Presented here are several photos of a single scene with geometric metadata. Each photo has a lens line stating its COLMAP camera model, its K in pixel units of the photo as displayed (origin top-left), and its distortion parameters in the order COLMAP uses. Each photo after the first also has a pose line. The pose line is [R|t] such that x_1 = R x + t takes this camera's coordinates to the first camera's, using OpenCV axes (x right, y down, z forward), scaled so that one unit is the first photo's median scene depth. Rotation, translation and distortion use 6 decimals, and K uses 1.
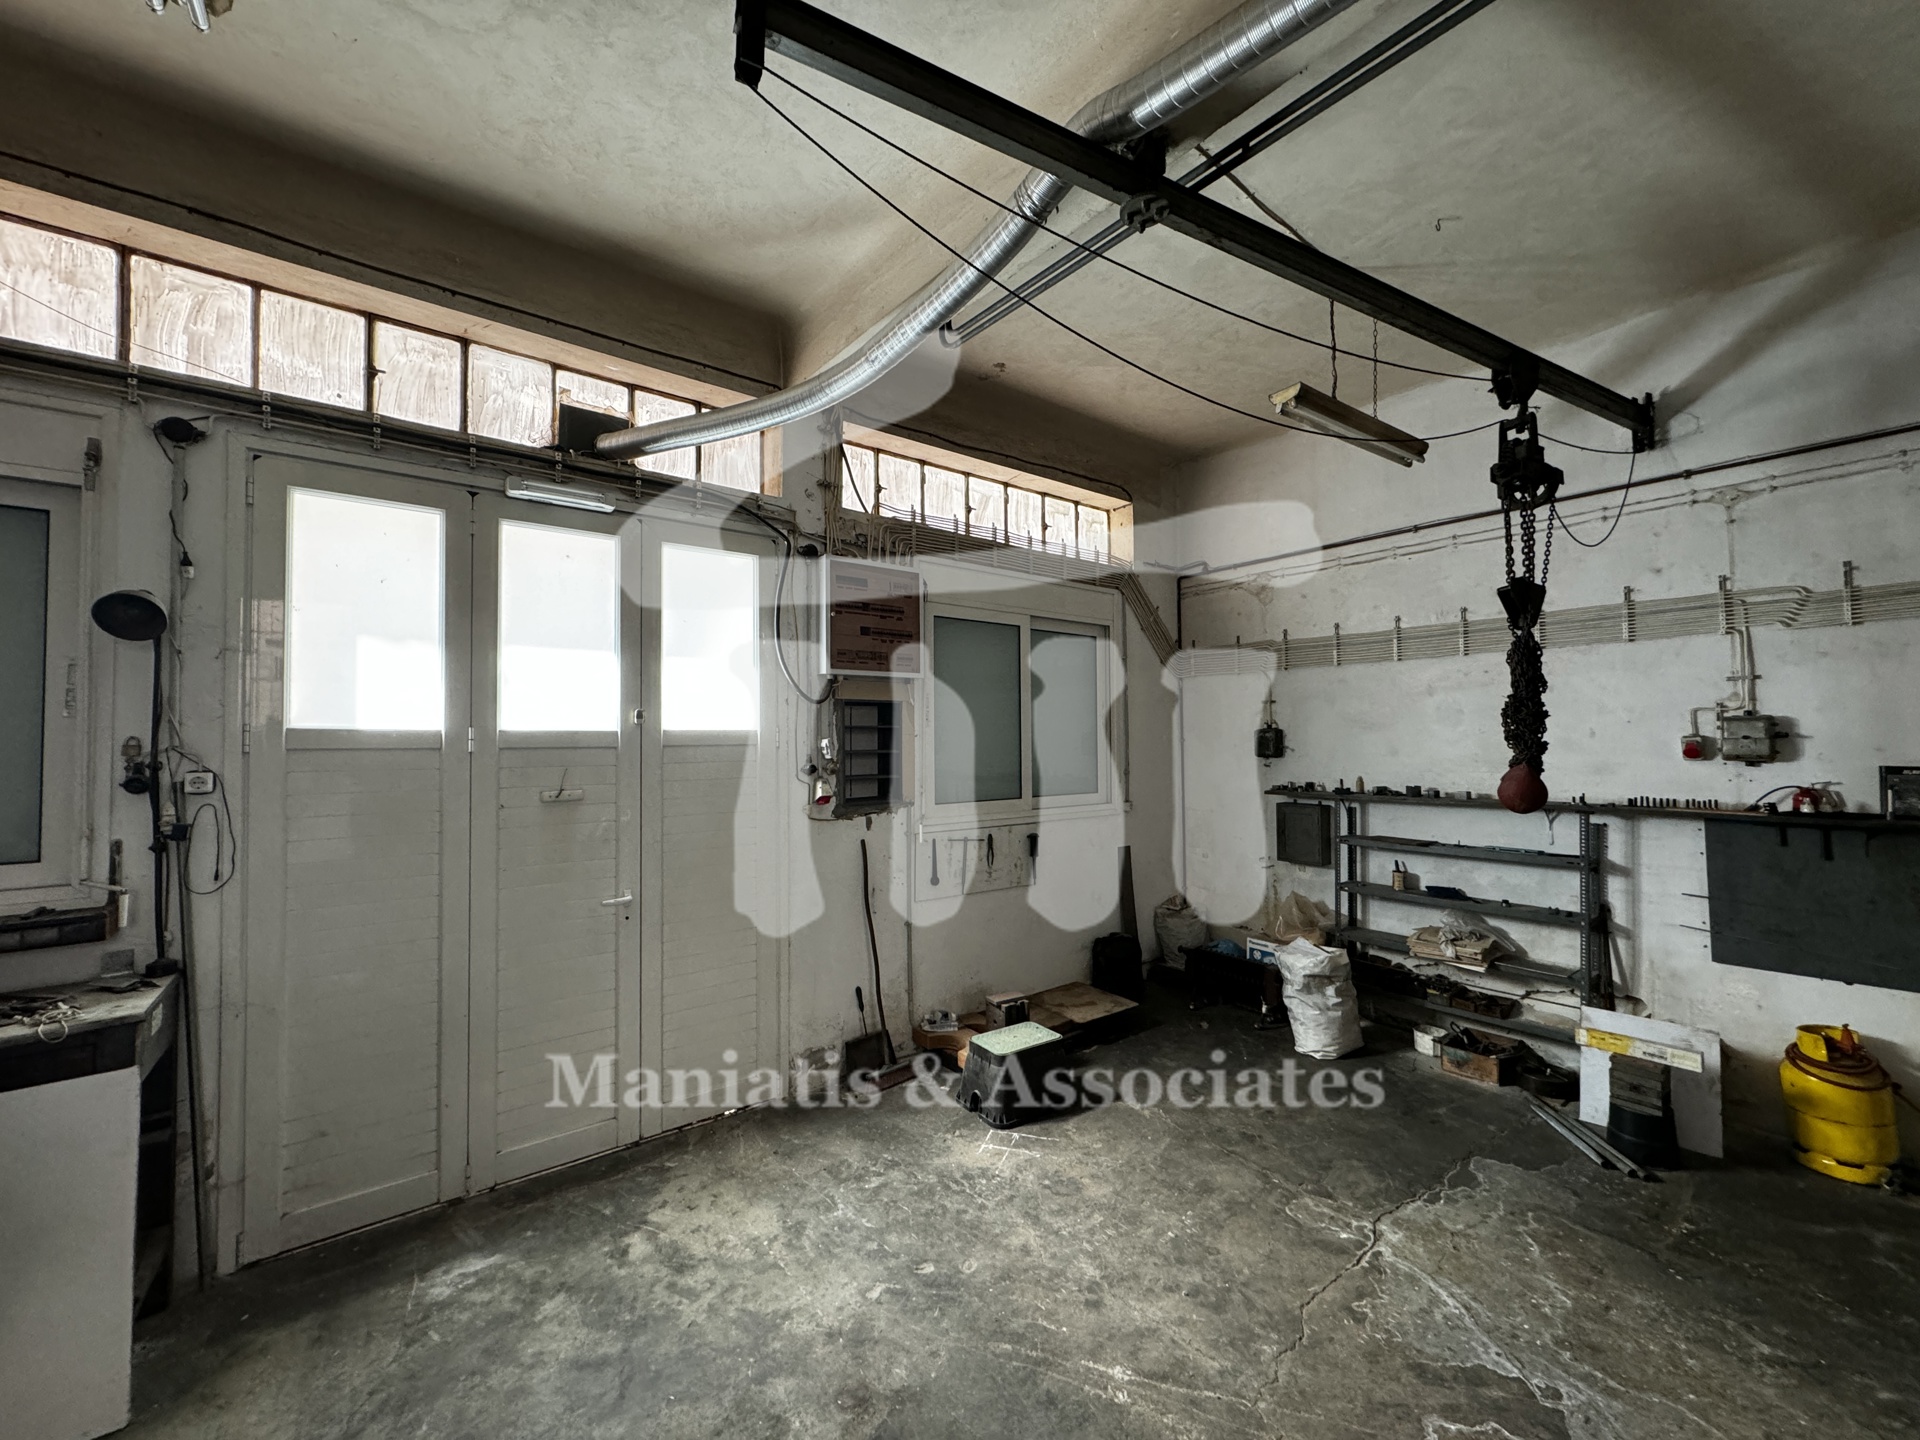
lens RADIAL K [[764.6, 0, 960.9], [0, 764.6, 720.7], [0, 0, 1]] dist [-0.001089, 0.000584]
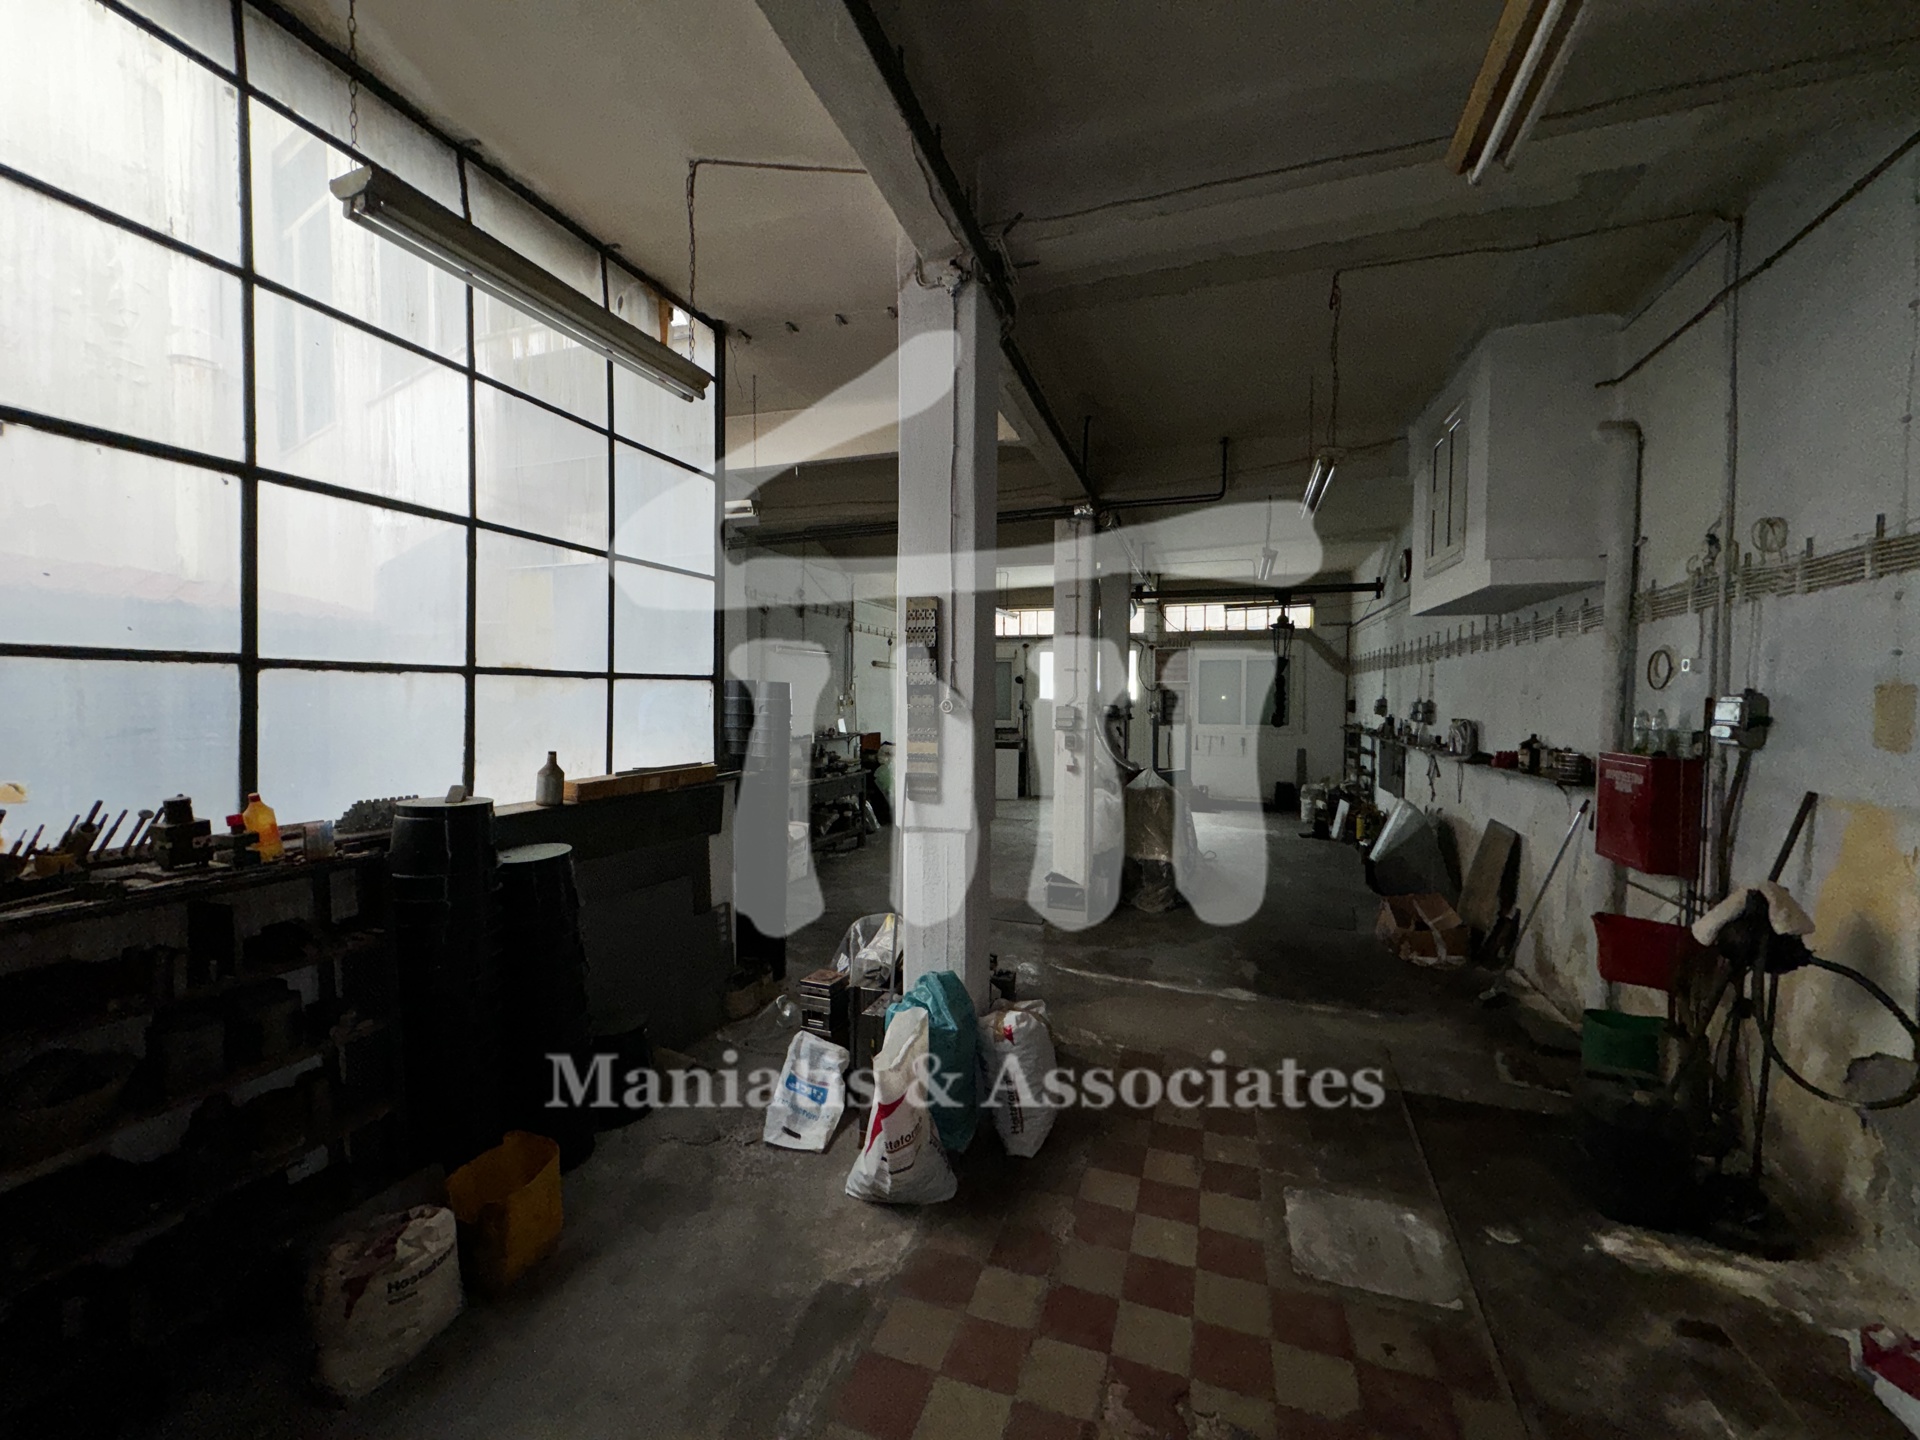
lens RADIAL K [[764.6, 0, 962.9], [0, 764.6, 721.3], [0, 0, 1]] dist [-0.001089, 0.000584]
pose [[0.545152, 0.037458, -0.837500, 2.401890], [0.014240, 0.998443, 0.053925, -0.092151], [0.838217, -0.041323, 0.543770, -1.714433]]
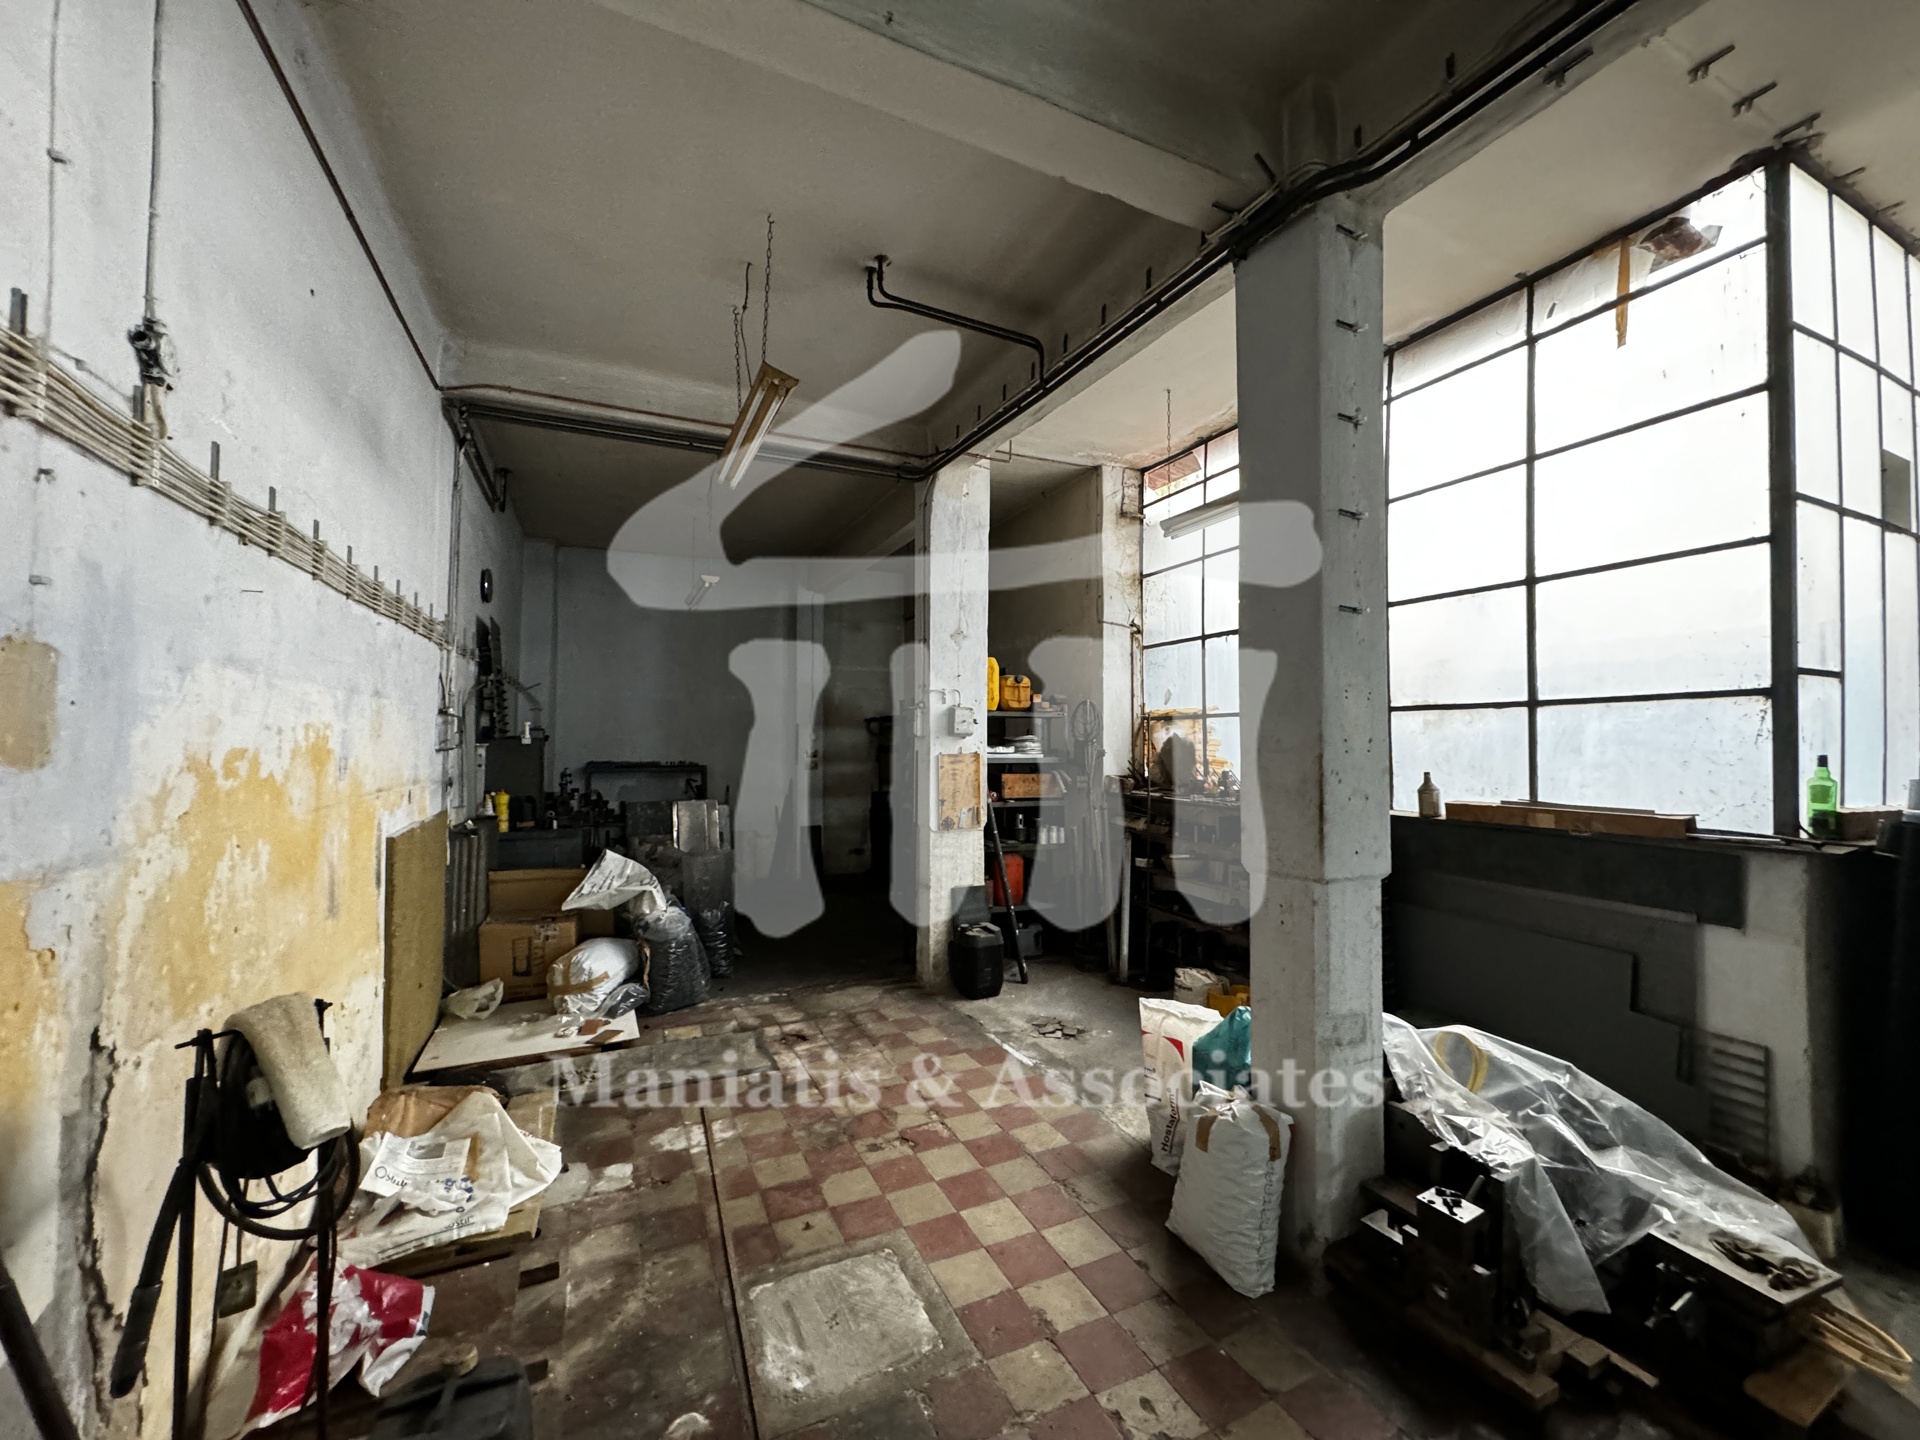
lens RADIAL K [[764.6, 0, 959.8], [0, 764.6, 720.4], [0, 0, 1]] dist [-0.001089, 0.000584]
pose [[-0.974831, 0.010008, 0.222721, 1.818150], [-0.003545, 0.998170, -0.060365, -0.023202], [-0.222917, -0.059635, -0.973012, -0.477148]]
